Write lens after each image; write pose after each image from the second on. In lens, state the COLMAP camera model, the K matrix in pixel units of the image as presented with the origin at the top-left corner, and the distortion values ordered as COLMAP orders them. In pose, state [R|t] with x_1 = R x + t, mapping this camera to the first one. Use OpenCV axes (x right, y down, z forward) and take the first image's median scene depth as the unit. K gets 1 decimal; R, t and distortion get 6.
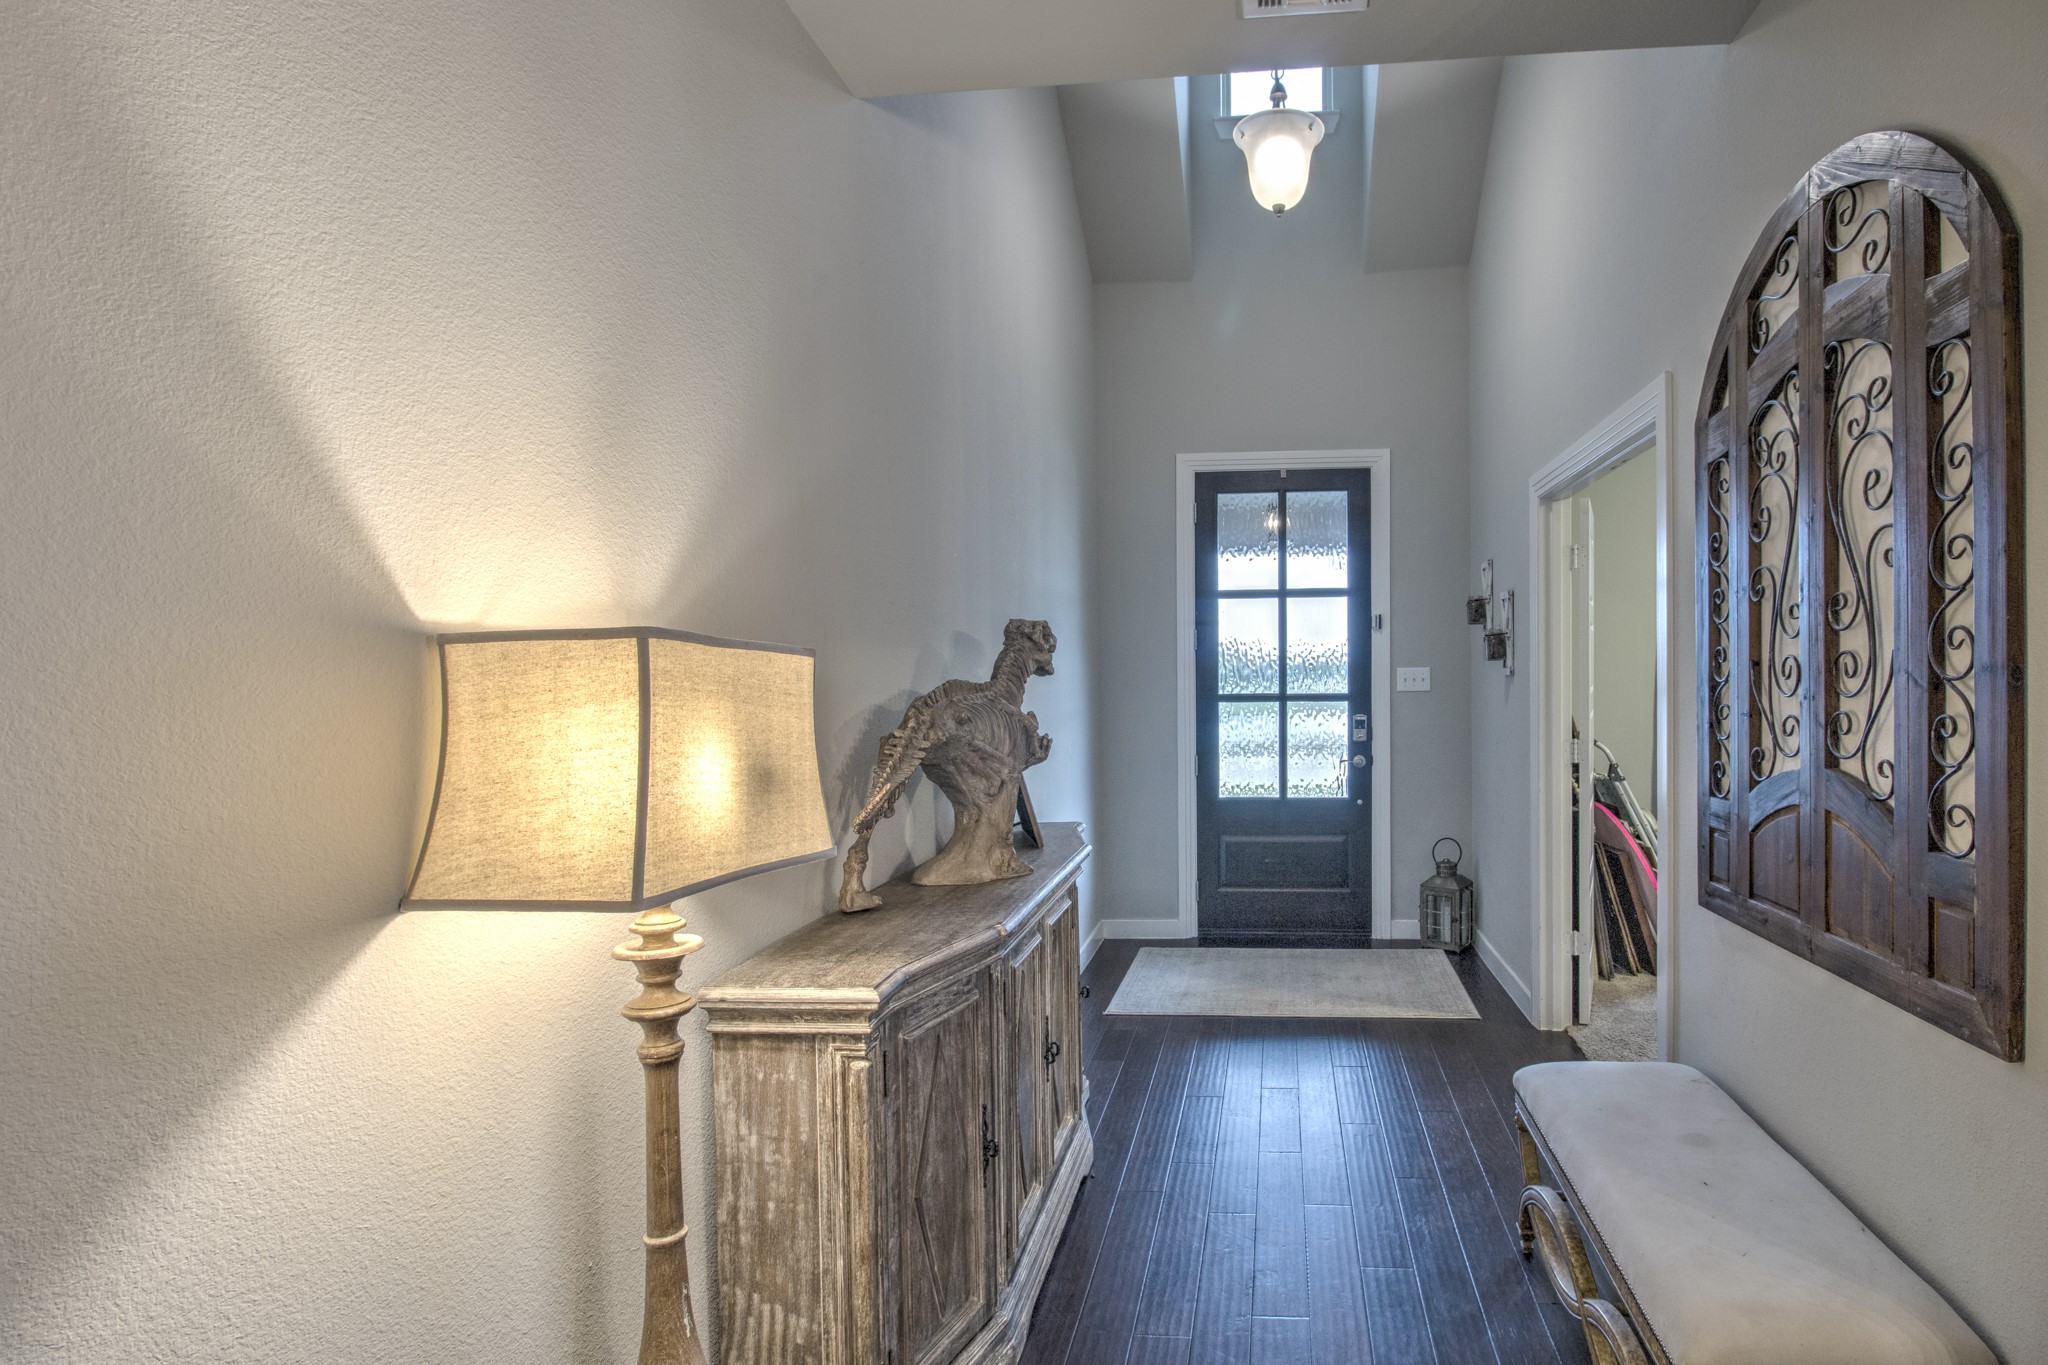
lens RADIAL K [[971.0, 0, 1022.7], [0, 971.0, 683.9], [0, 0, 1]] dist [-0.008178, -0.008047]
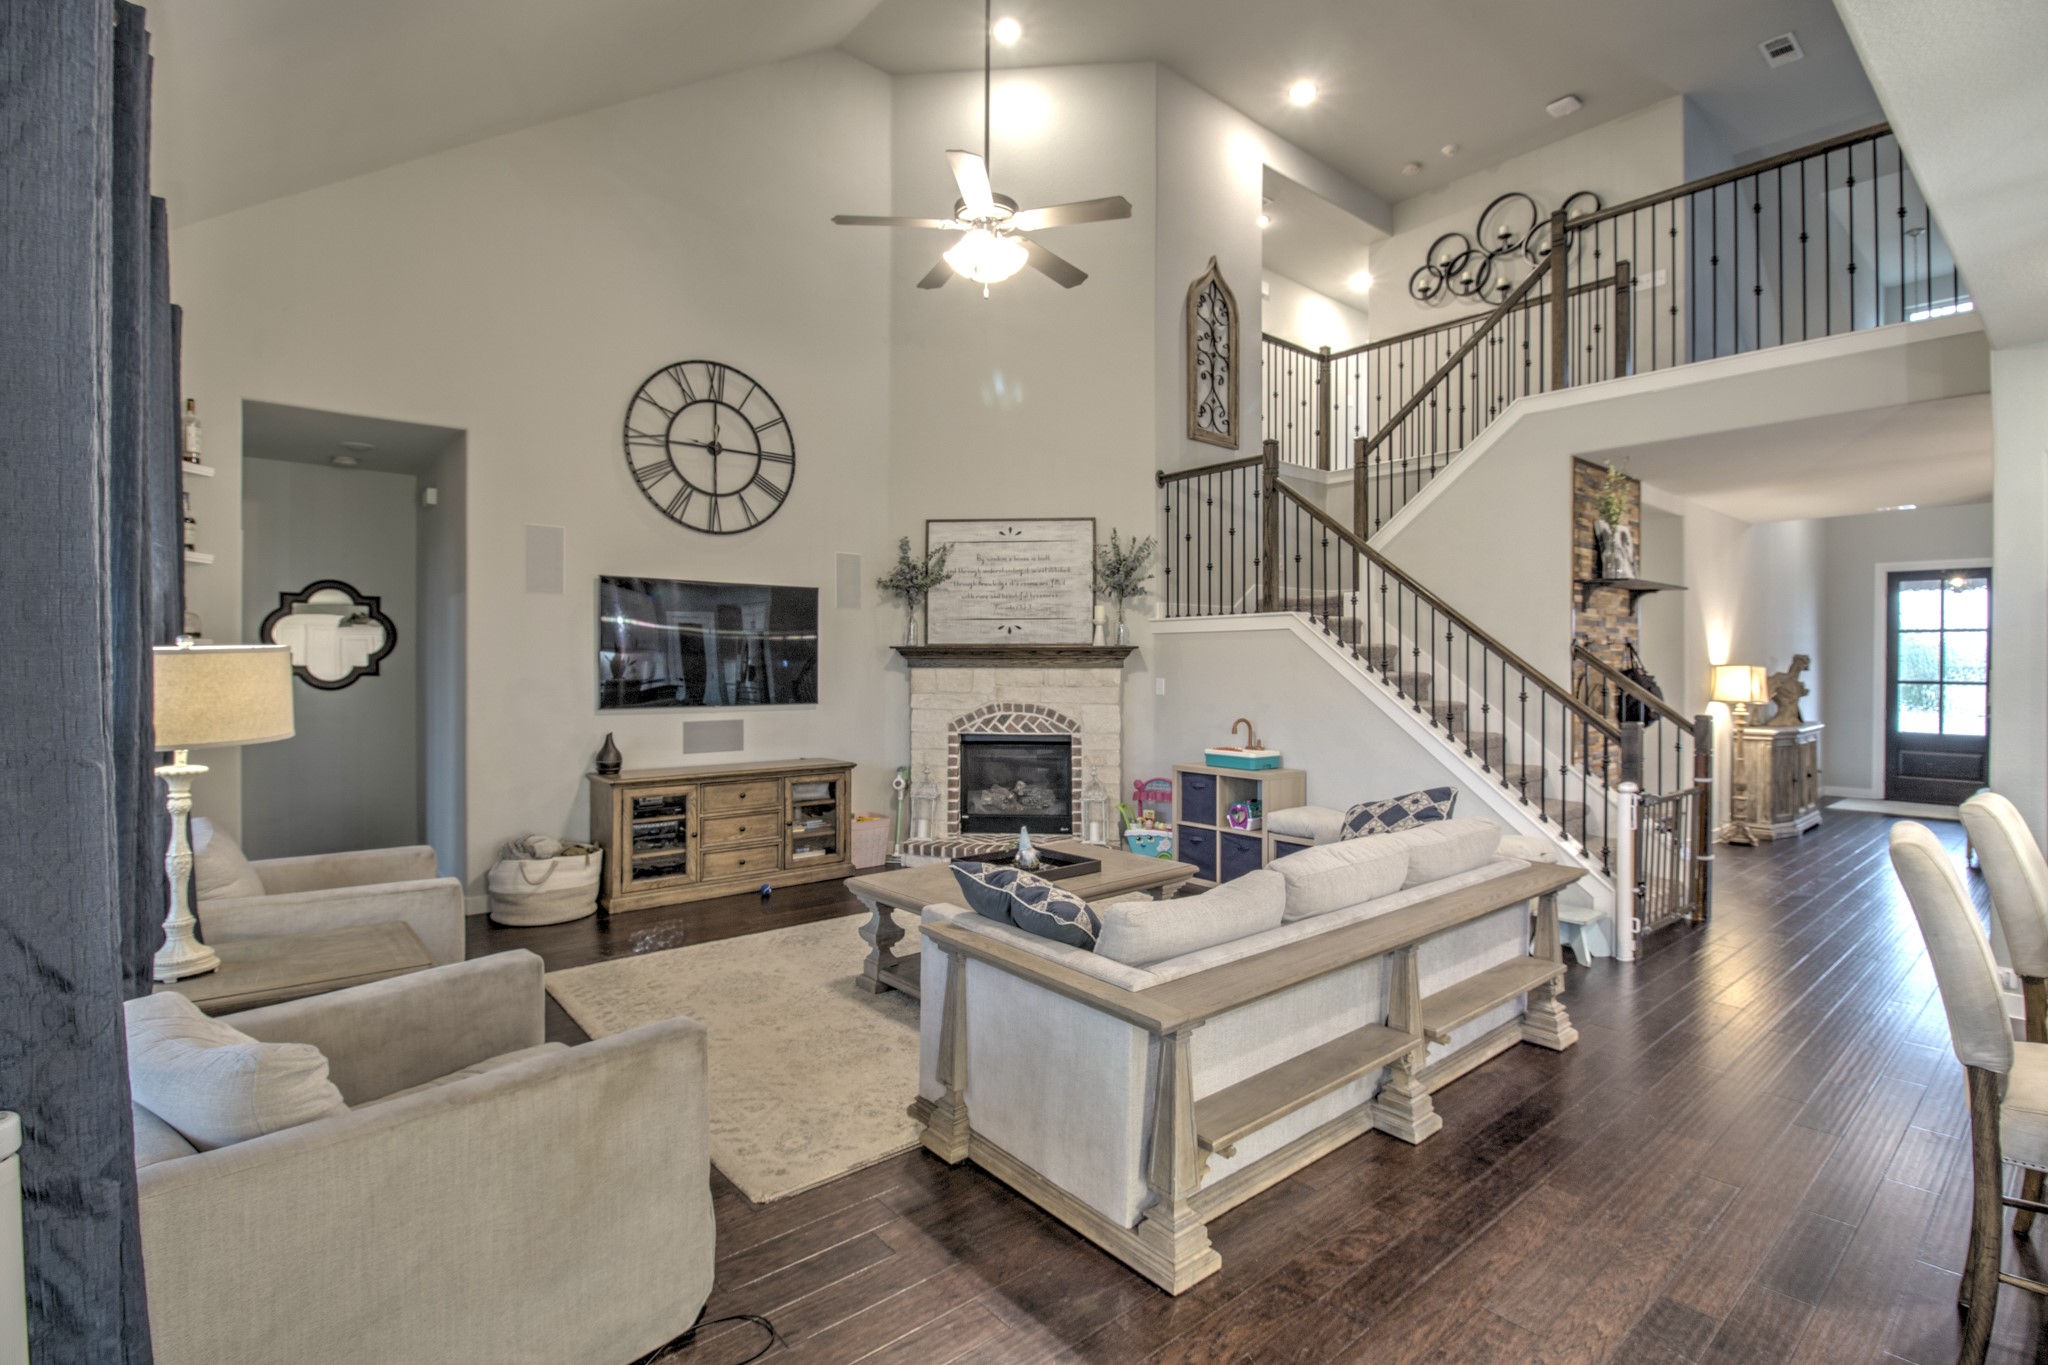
lens RADIAL K [[971.0, 0, 1025.9], [0, 971.0, 668.5], [0, 0, 1]] dist [-0.008178, -0.008047]
pose [[0.821826, 0.016538, -0.569499, -0.157811], [-0.015592, 0.999857, 0.006535, 0.001277], [0.569526, 0.003509, 0.821966, -1.718500]]
